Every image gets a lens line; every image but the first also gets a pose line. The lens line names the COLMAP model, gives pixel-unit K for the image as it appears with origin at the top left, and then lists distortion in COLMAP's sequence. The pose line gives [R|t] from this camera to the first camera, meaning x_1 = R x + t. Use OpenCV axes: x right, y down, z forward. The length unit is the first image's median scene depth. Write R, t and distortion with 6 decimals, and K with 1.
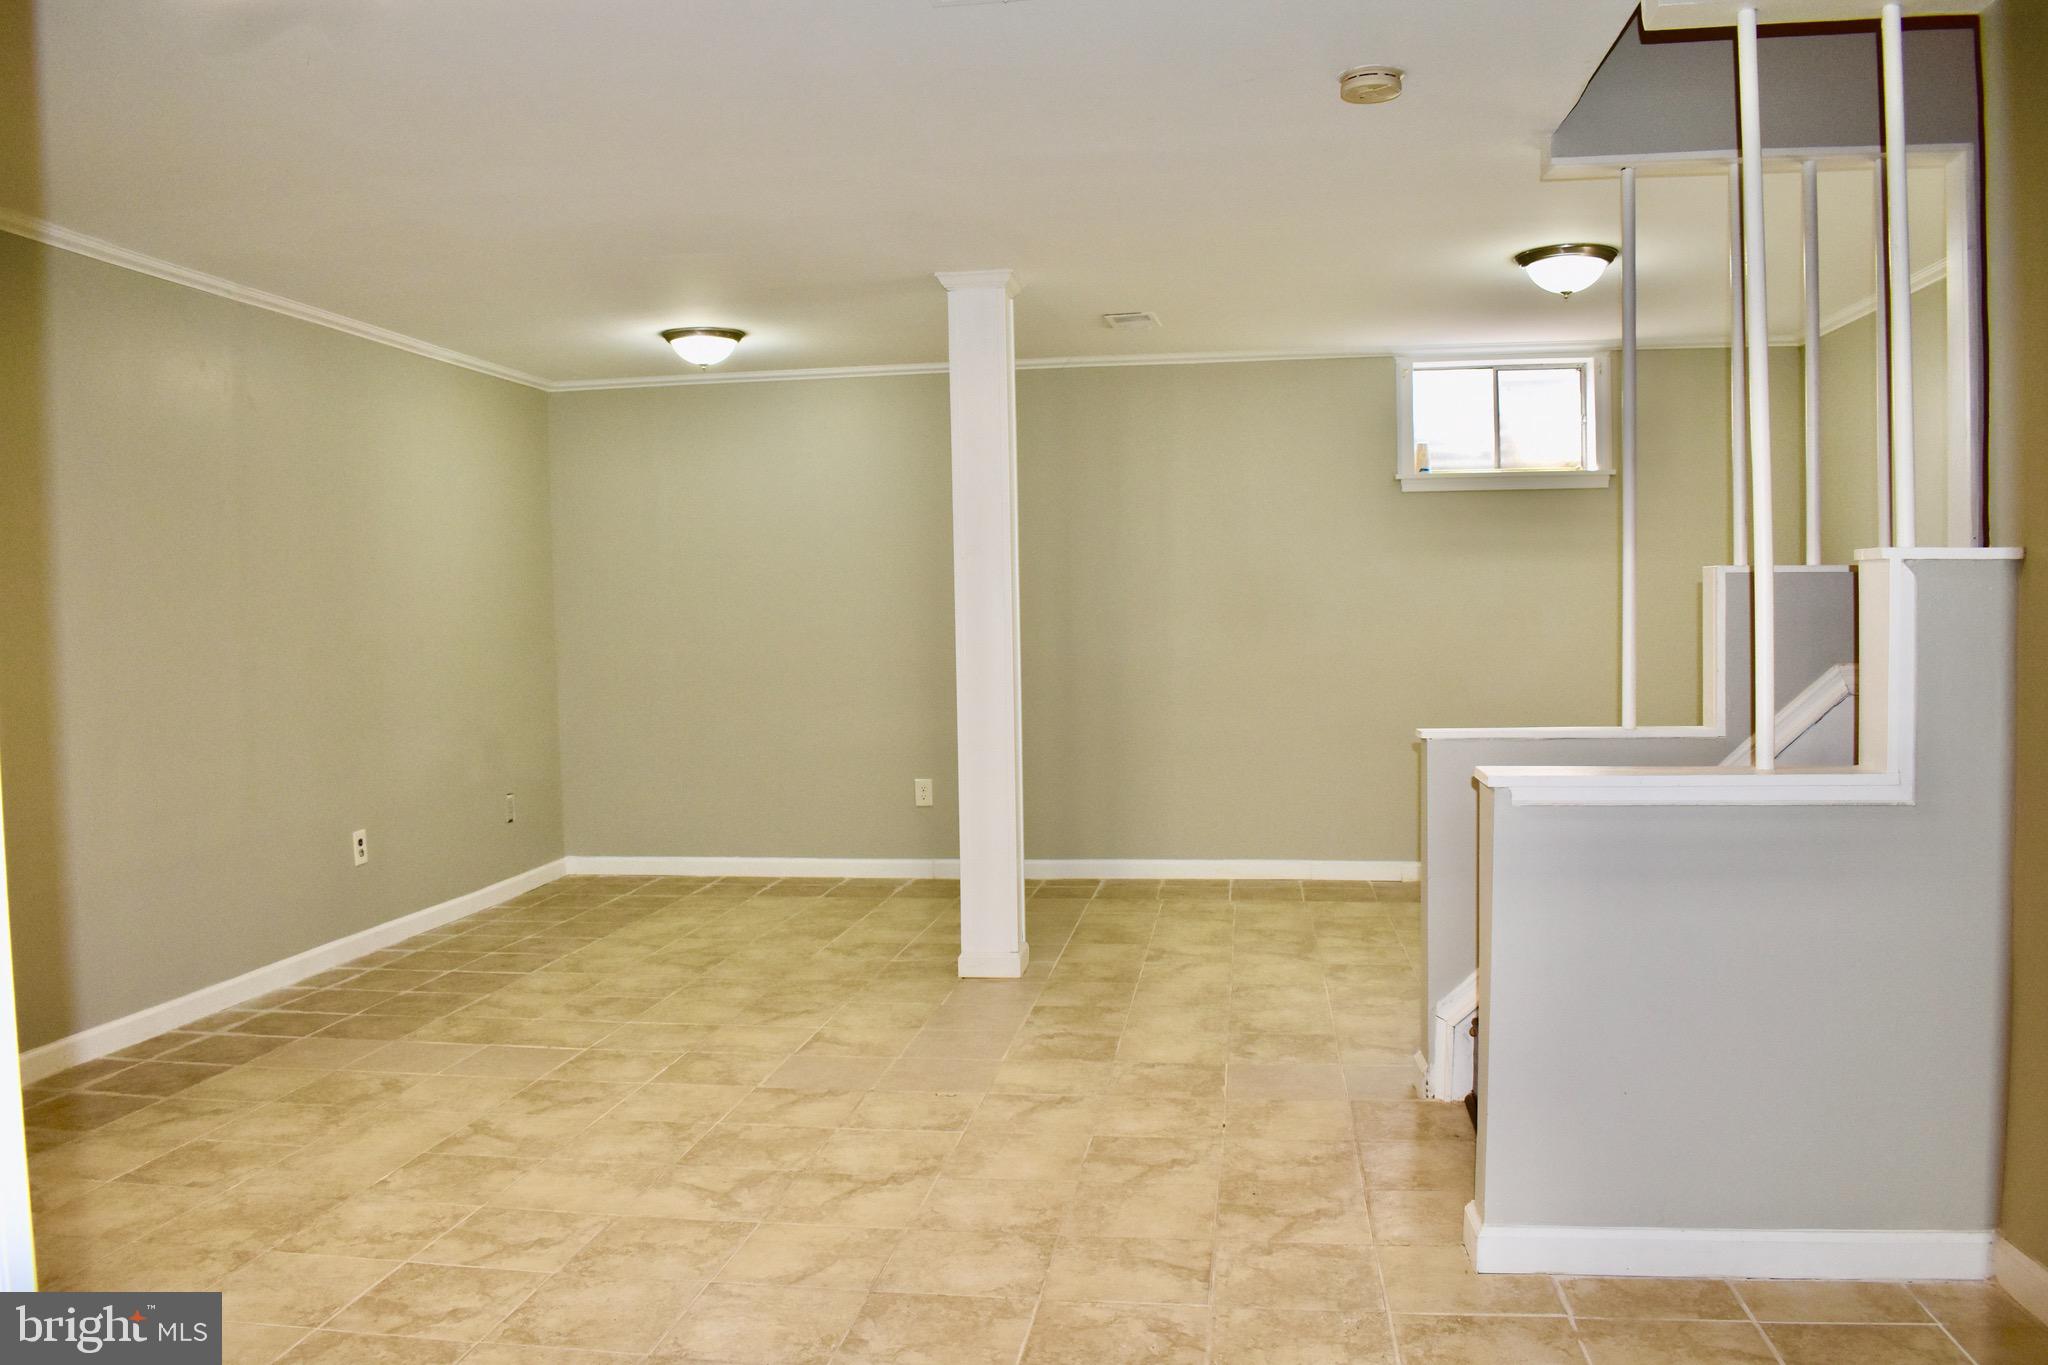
lens RADIAL K [[1611.3, 0, 1020.3], [0, 1611.3, 693.3], [0, 0, 1]] dist [-0.071850, -0.010580]
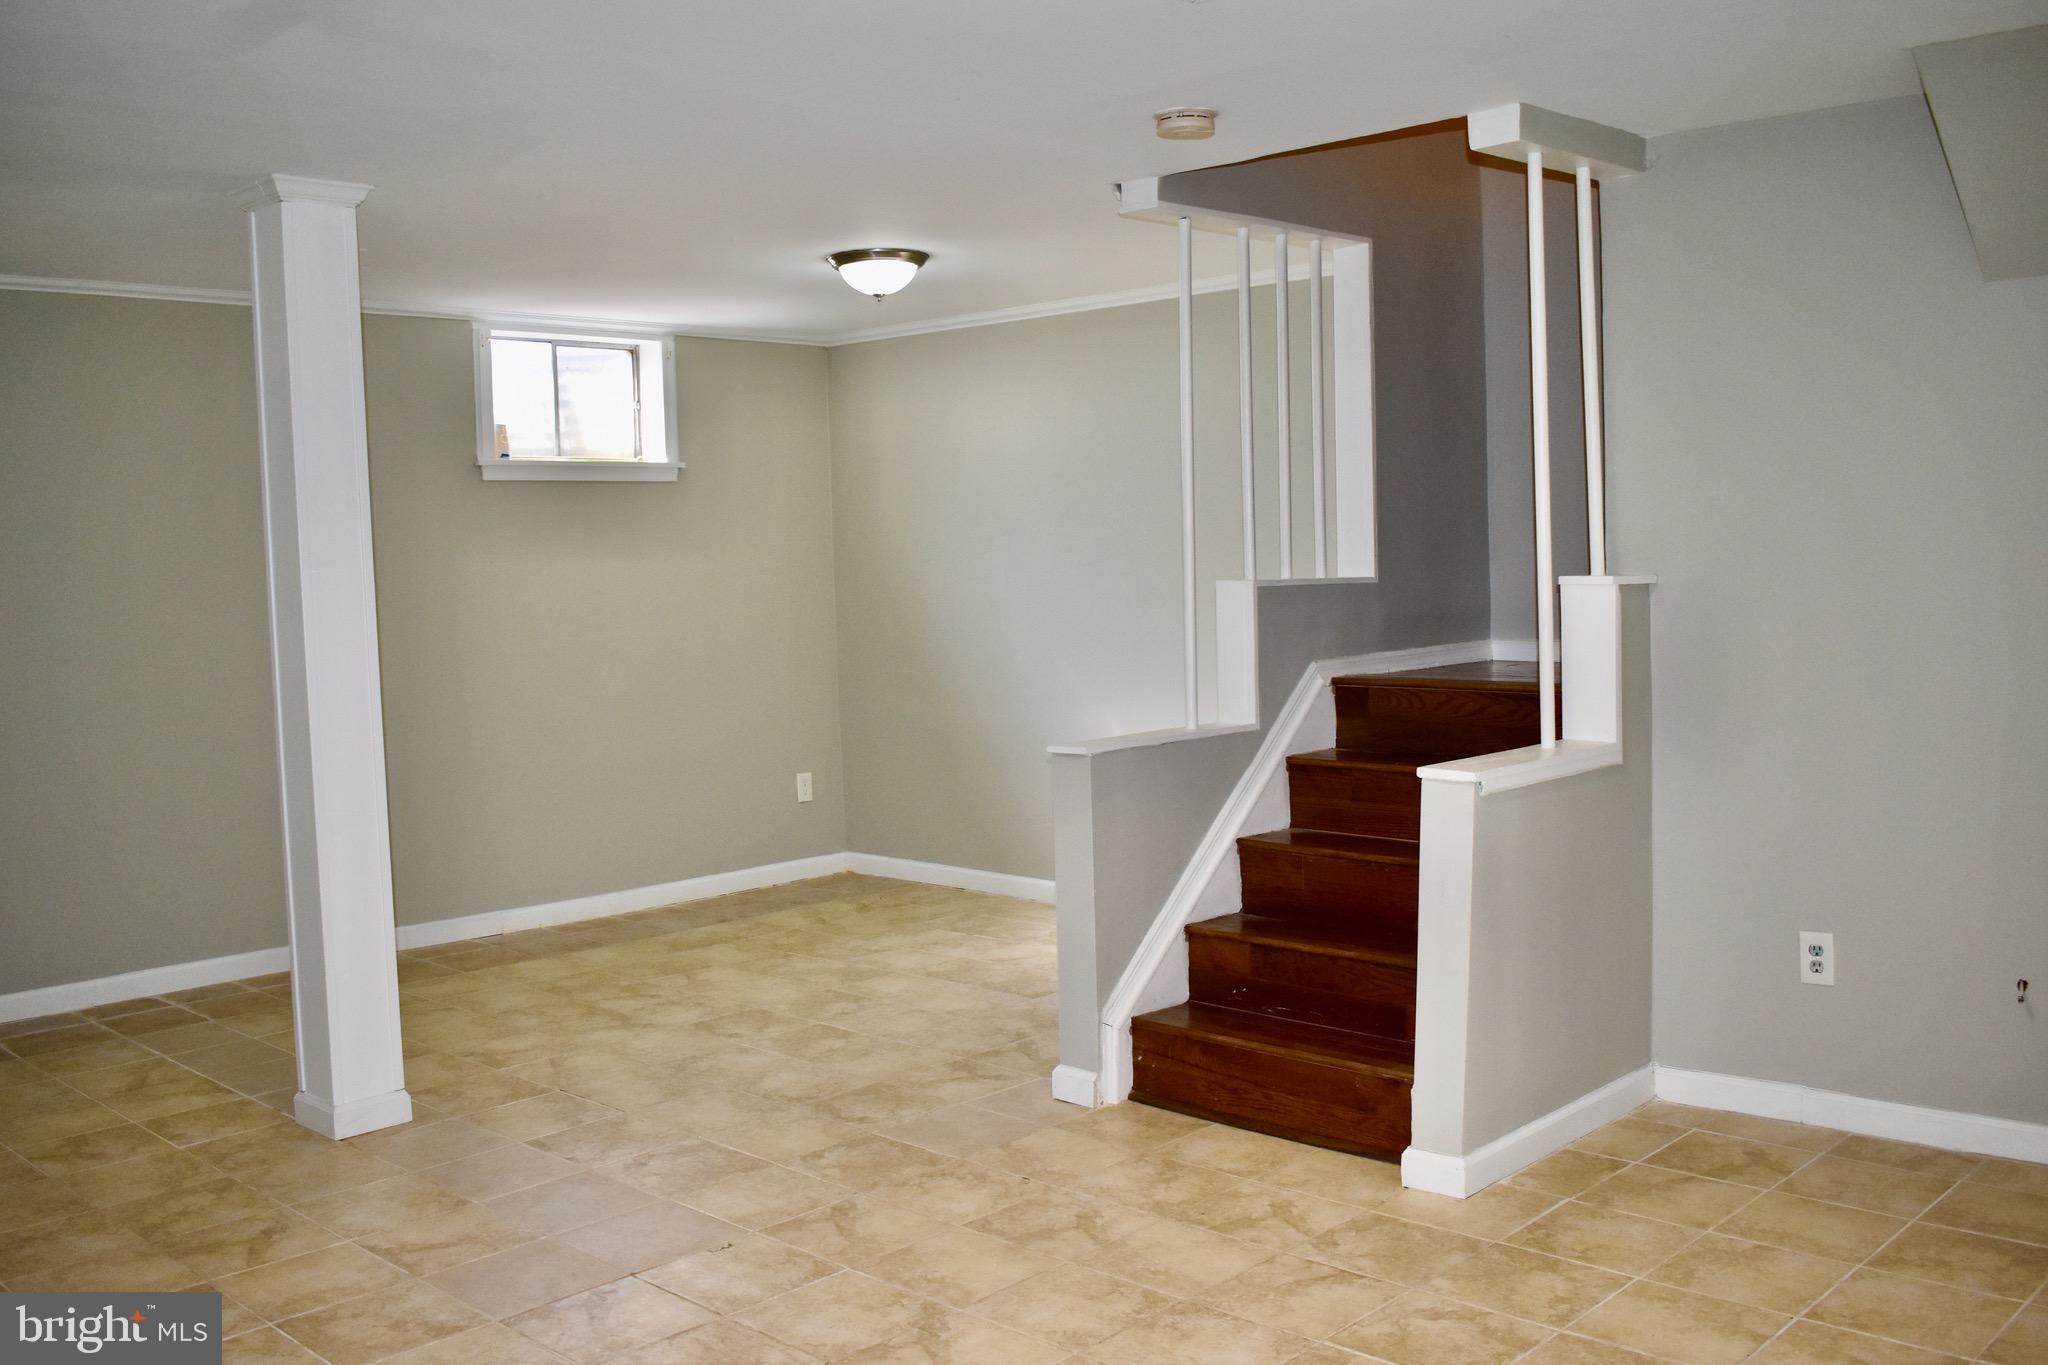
lens RADIAL K [[1890.8, 0, 1023.5], [0, 1890.8, 677.4], [0, 0, 1]] dist [-0.067703, 0.000000]
pose [[0.567183, -0.052300, 0.821930, -0.729709], [0.053566, 0.998211, 0.026553, -0.053728], [-0.821848, 0.028967, 0.568970, 0.333952]]
